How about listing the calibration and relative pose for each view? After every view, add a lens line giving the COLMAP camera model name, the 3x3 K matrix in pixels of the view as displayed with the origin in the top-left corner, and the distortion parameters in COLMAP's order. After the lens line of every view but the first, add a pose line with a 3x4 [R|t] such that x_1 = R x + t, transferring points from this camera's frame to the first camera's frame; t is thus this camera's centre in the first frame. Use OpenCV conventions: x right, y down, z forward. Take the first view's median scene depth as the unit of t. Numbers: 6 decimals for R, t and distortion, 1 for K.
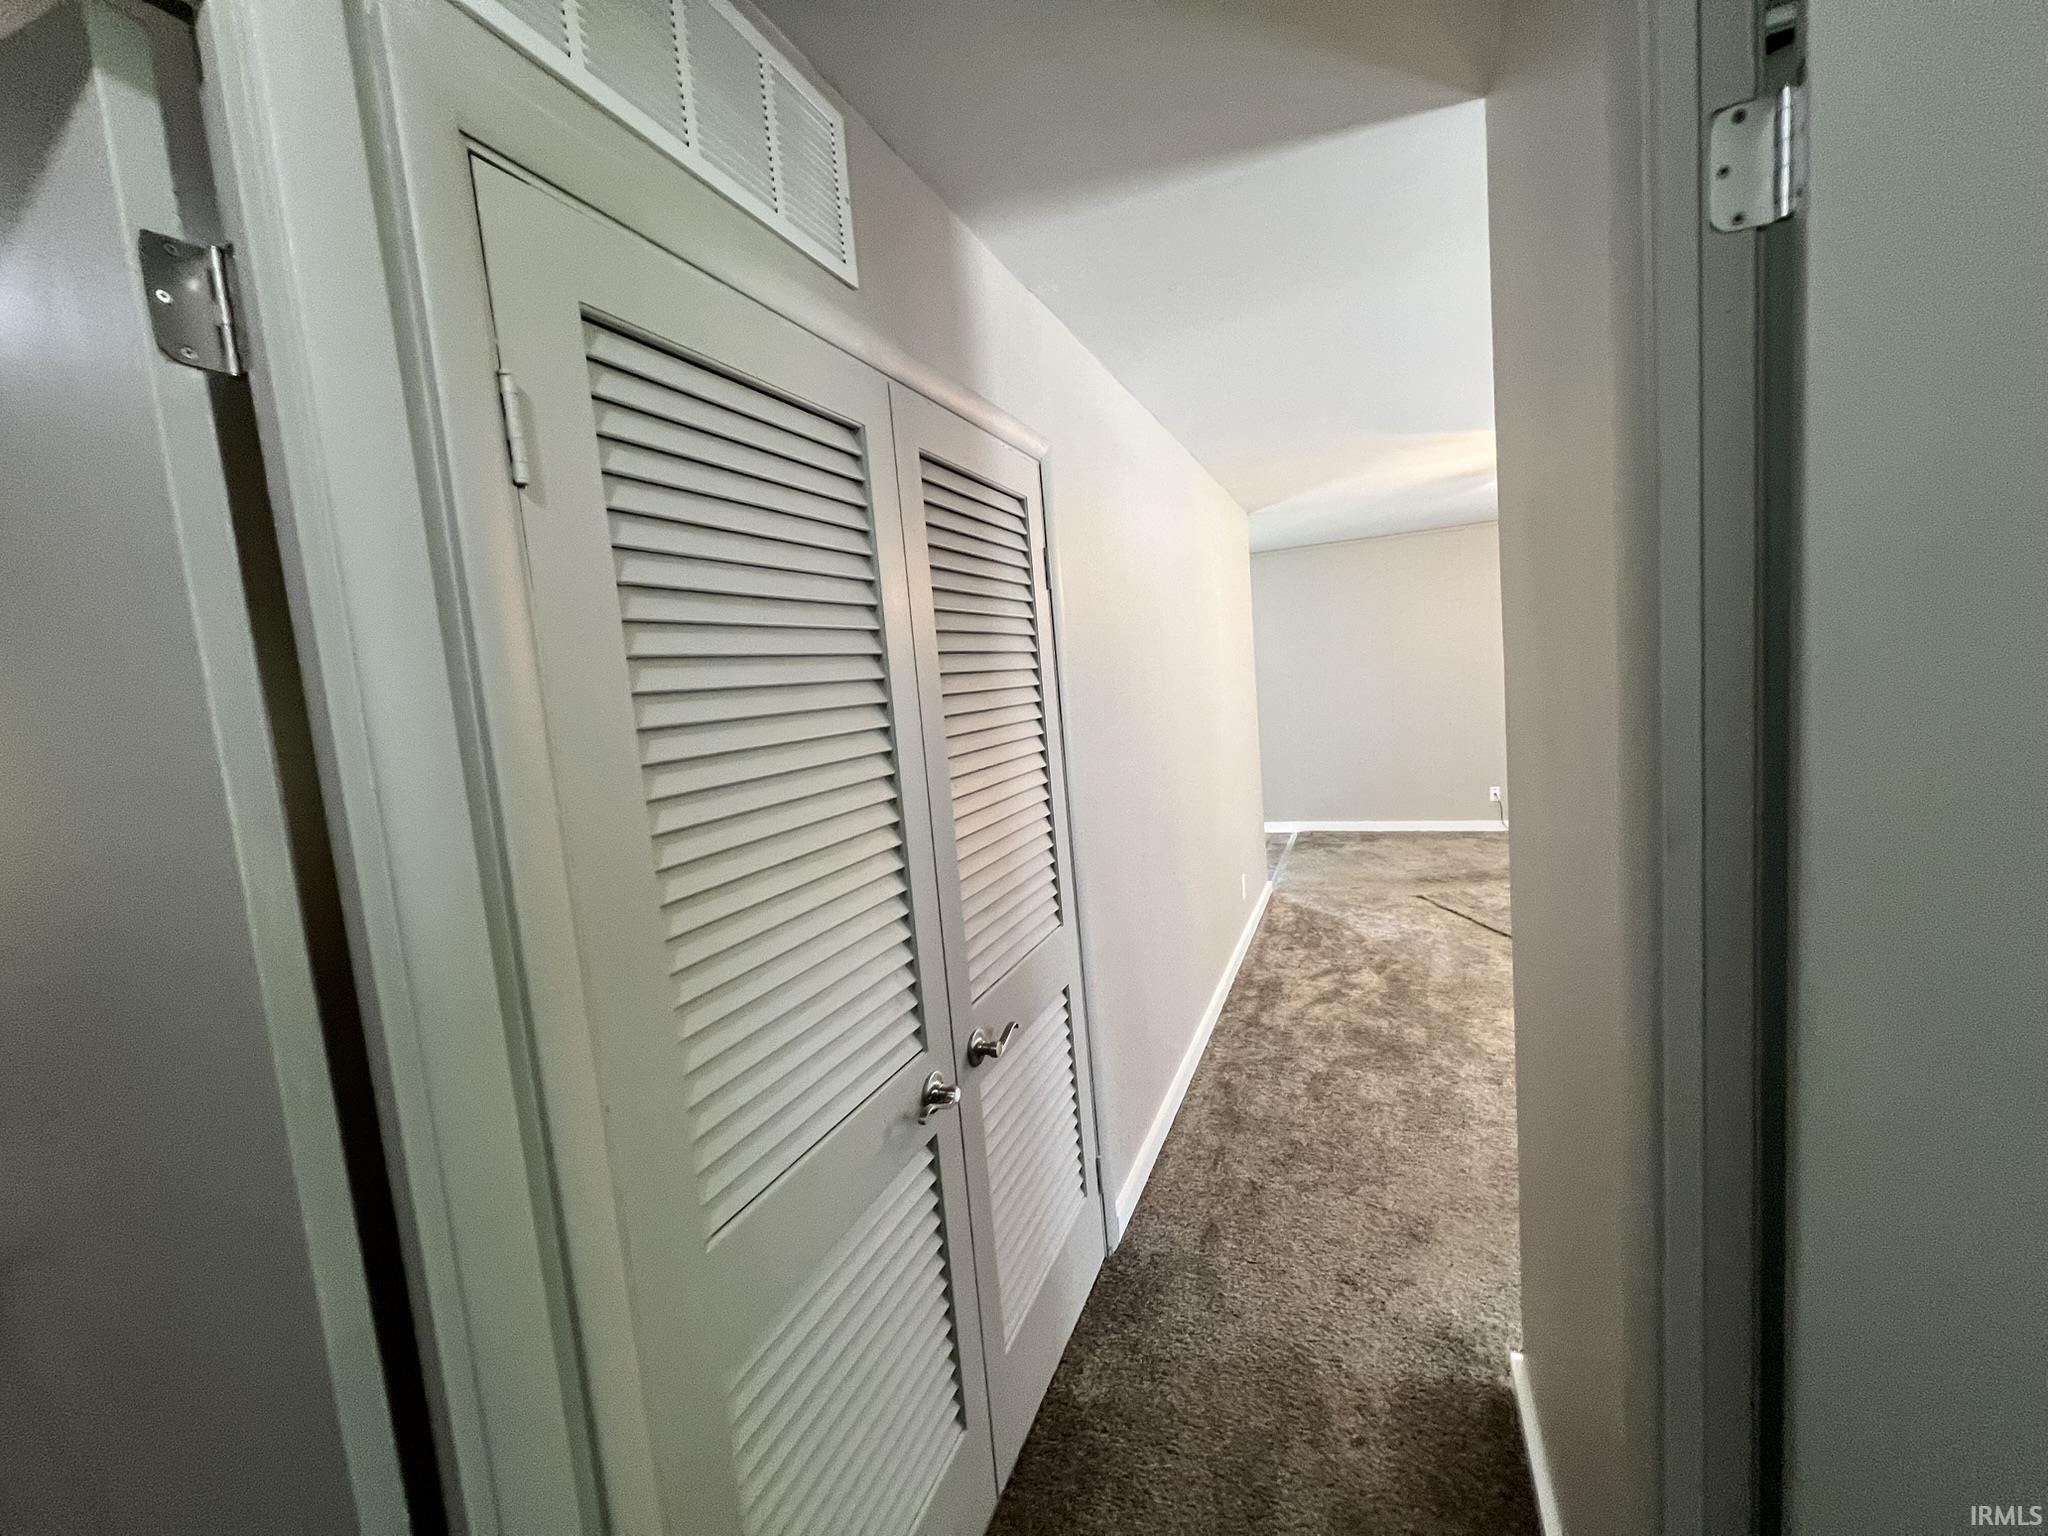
lens RADIAL K [[822.4, 0, 1019.8], [0, 822.4, 760.8], [0, 0, 1]] dist [0.000553, 0.000567]
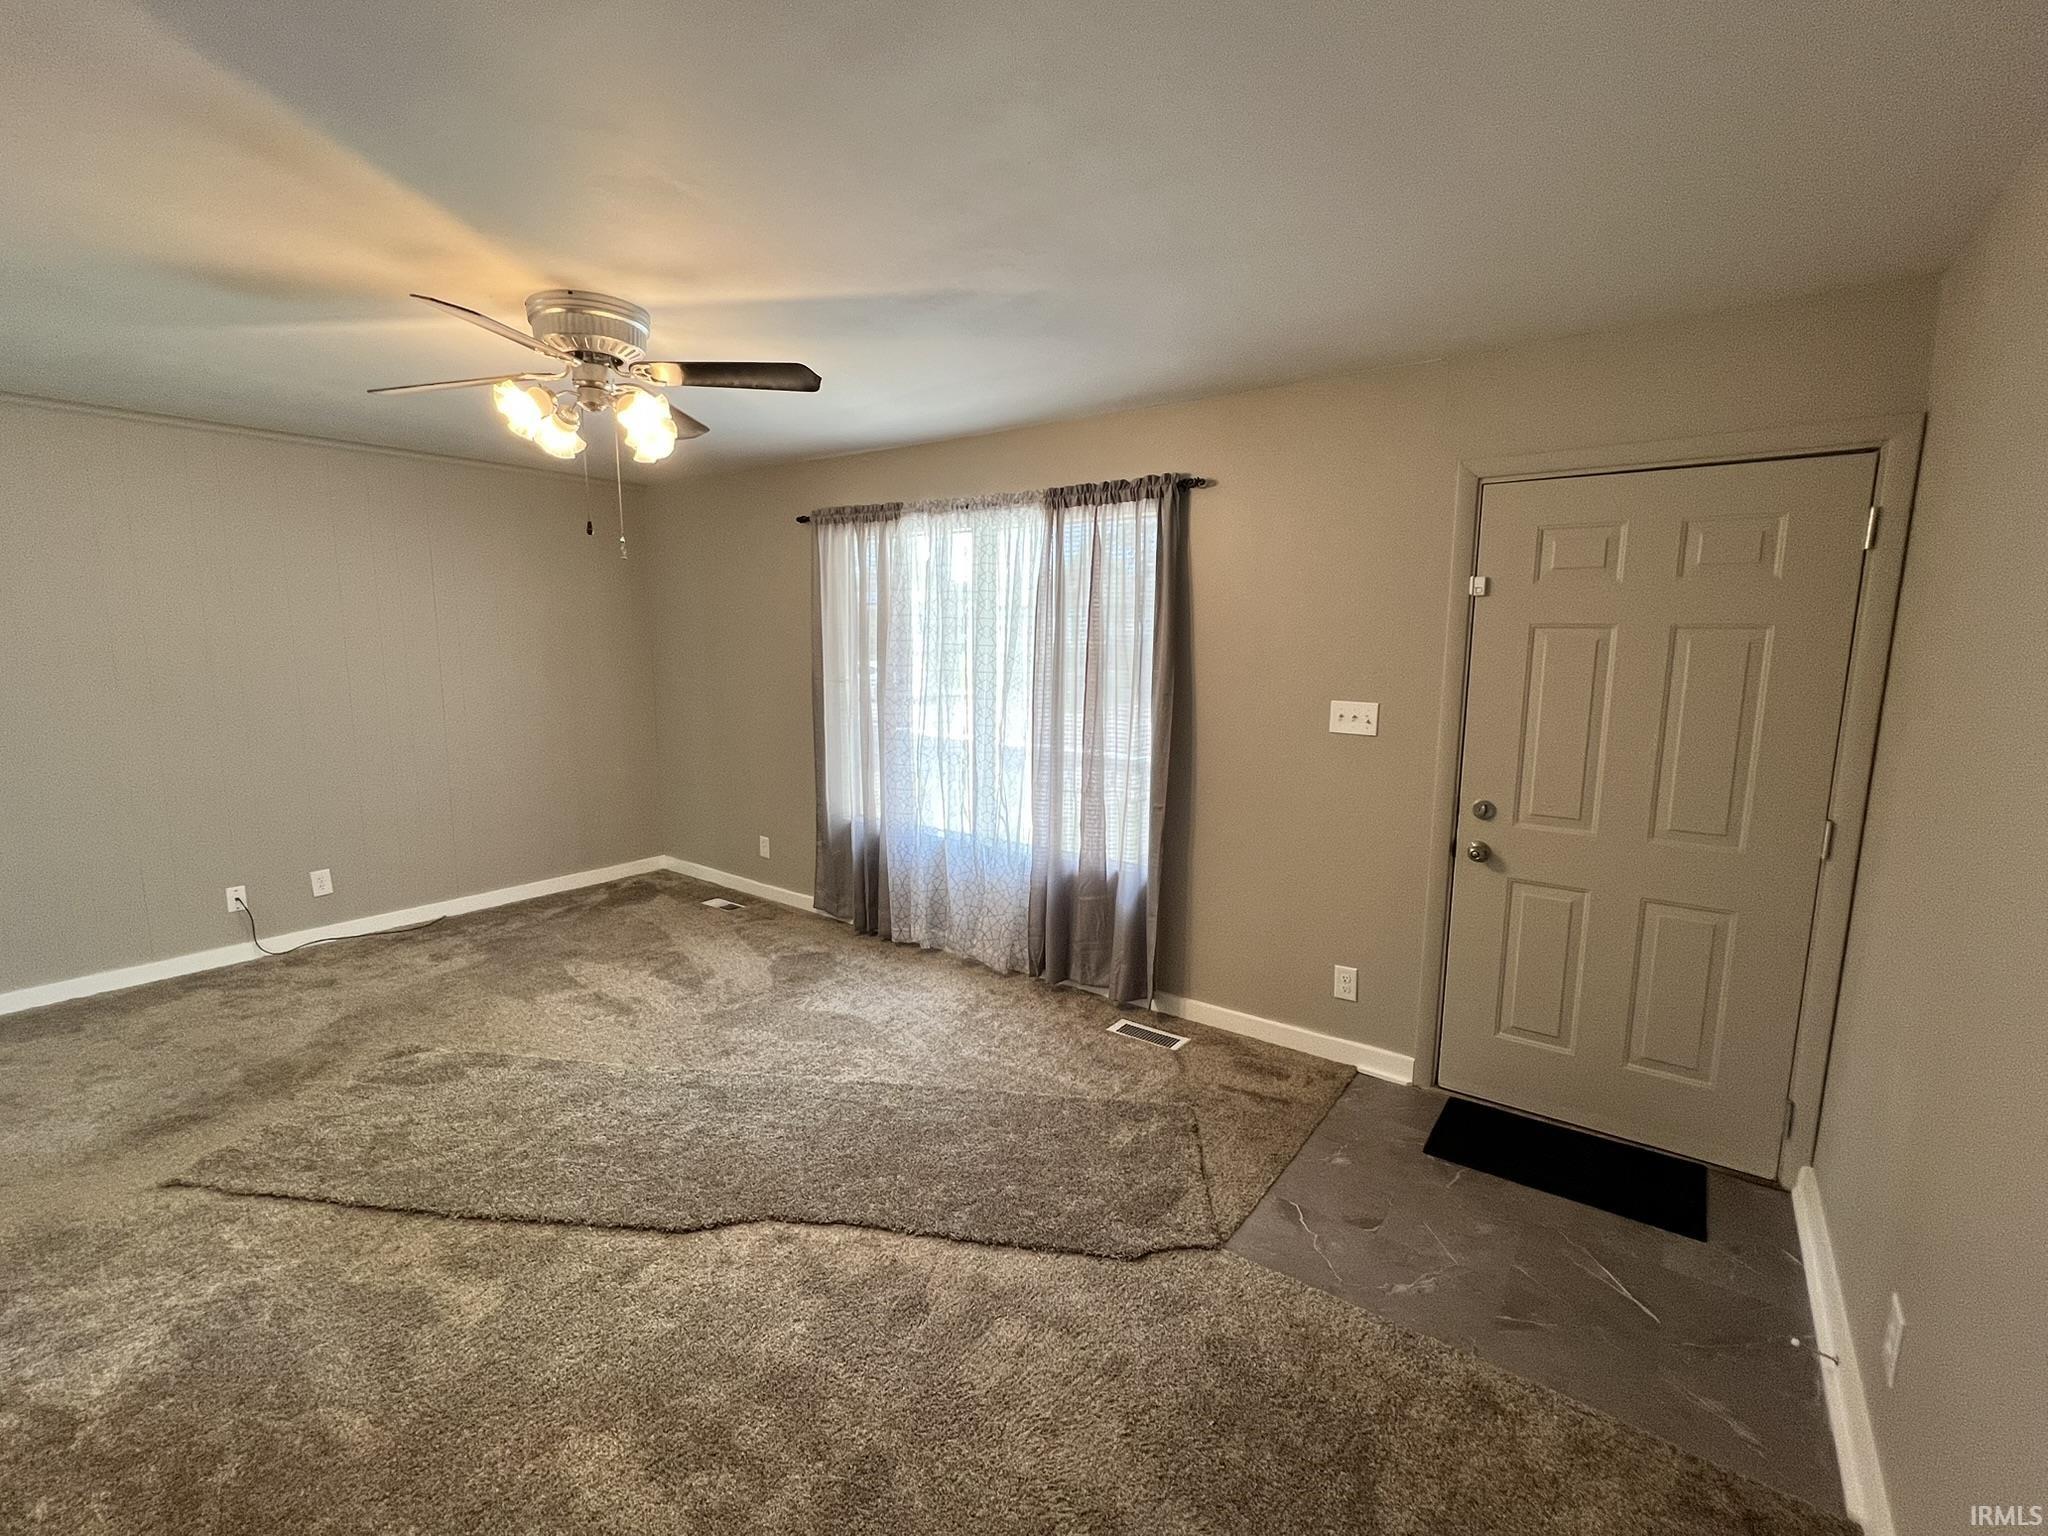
lens RADIAL K [[902.7, 0, 1024.0], [0, 902.7, 768.0], [0, 0, 1]] dist [-0.000365, 0.000054]
pose [[0.226595, -0.057283, 0.972303, 0.124536], [0.067783, 0.996776, 0.042928, -0.056790], [-0.971628, 0.056179, 0.229747, 0.426679]]
